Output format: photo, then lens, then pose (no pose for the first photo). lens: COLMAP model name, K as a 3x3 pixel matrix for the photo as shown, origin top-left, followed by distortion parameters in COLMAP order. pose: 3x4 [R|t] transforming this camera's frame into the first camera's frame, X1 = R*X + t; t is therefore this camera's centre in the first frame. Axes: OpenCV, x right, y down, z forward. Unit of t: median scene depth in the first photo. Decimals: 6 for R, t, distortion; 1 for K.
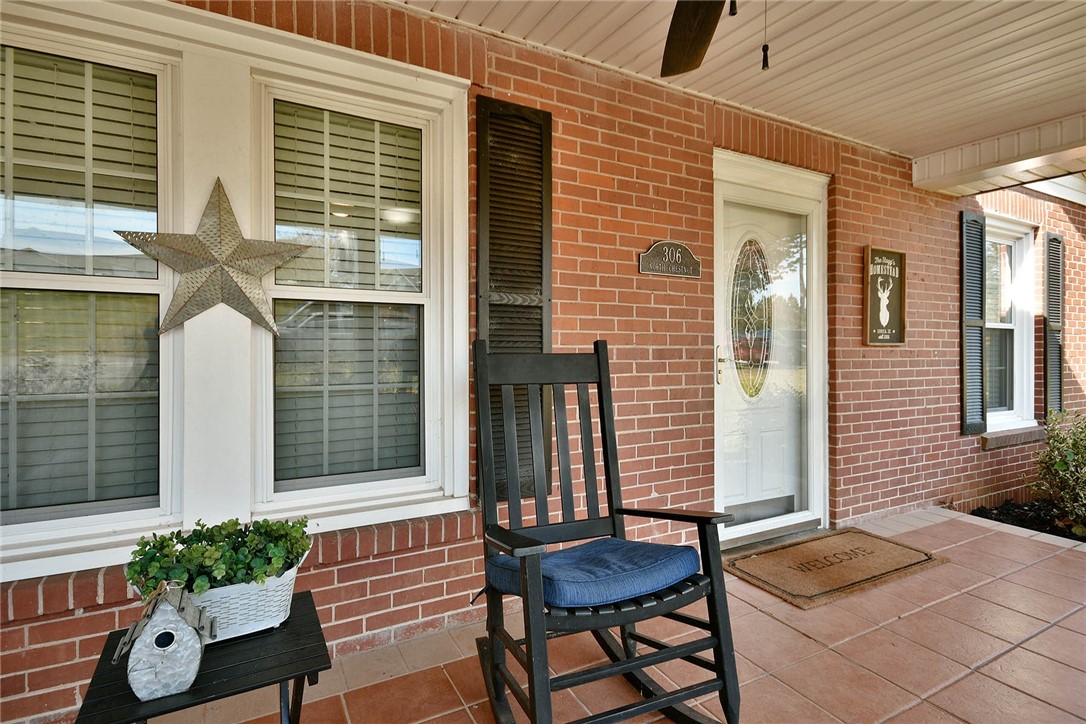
lens RADIAL K [[549.7, 0, 543.0], [0, 549.7, 362.0], [0, 0, 1]] dist [-0.000553, -0.000071]
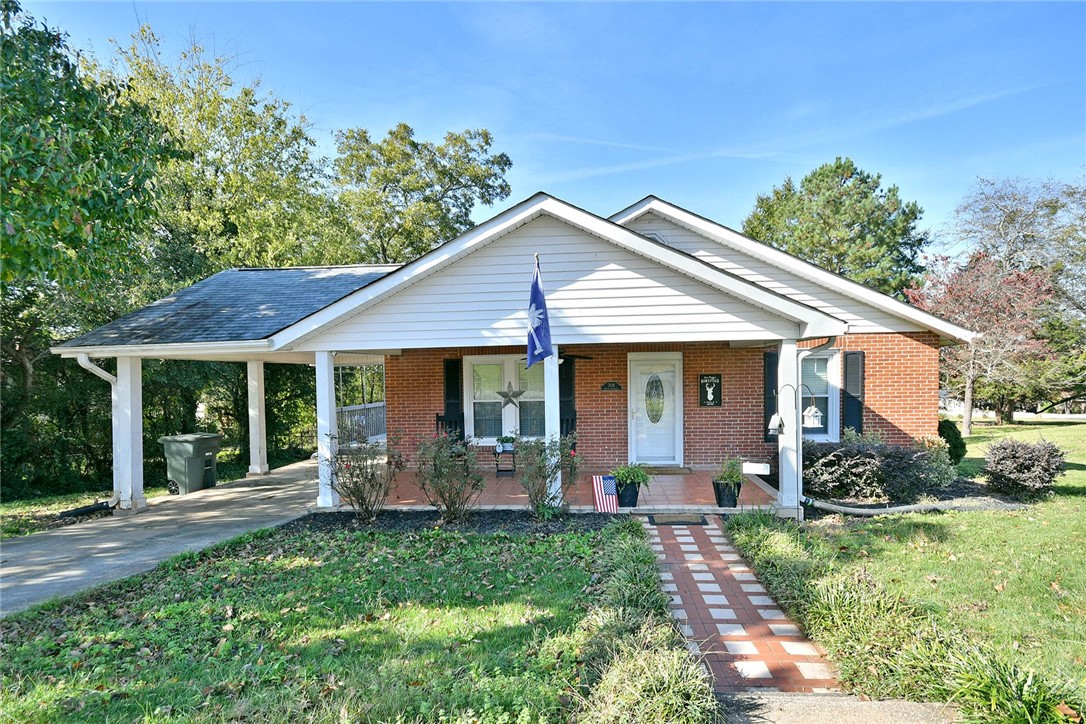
lens RADIAL K [[516.4, 0, 542.4], [0, 516.4, 368.5], [0, 0, 1]] dist [-0.002728, -0.000557]
pose [[0.828260, -0.012798, -0.560198, 2.206141], [0.008969, 0.999914, -0.009583, -0.334554], [0.560272, 0.002913, 0.828303, -2.660514]]
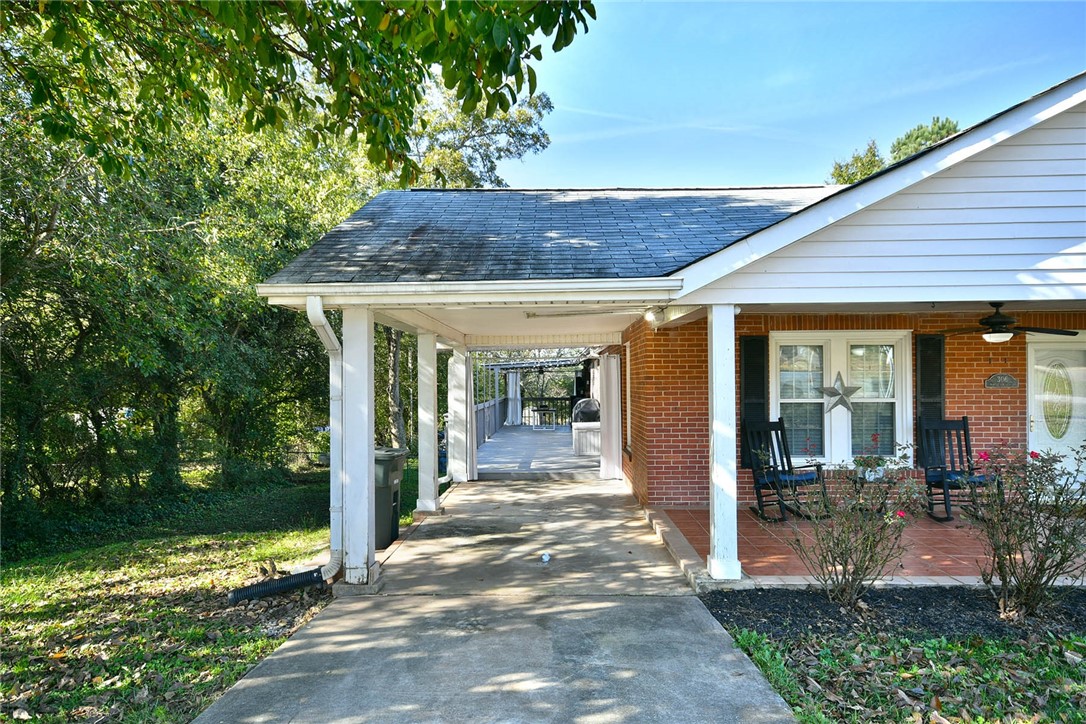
lens RADIAL K [[622.7, 0, 543.0], [0, 622.7, 362.0], [0, 0, 1]] dist [0.006473, 0.002155]
pose [[0.860280, -0.008748, -0.509746, -0.131654], [-0.005565, 0.999632, -0.026548, -0.221362], [0.509791, 0.025675, 0.859915, -2.989337]]
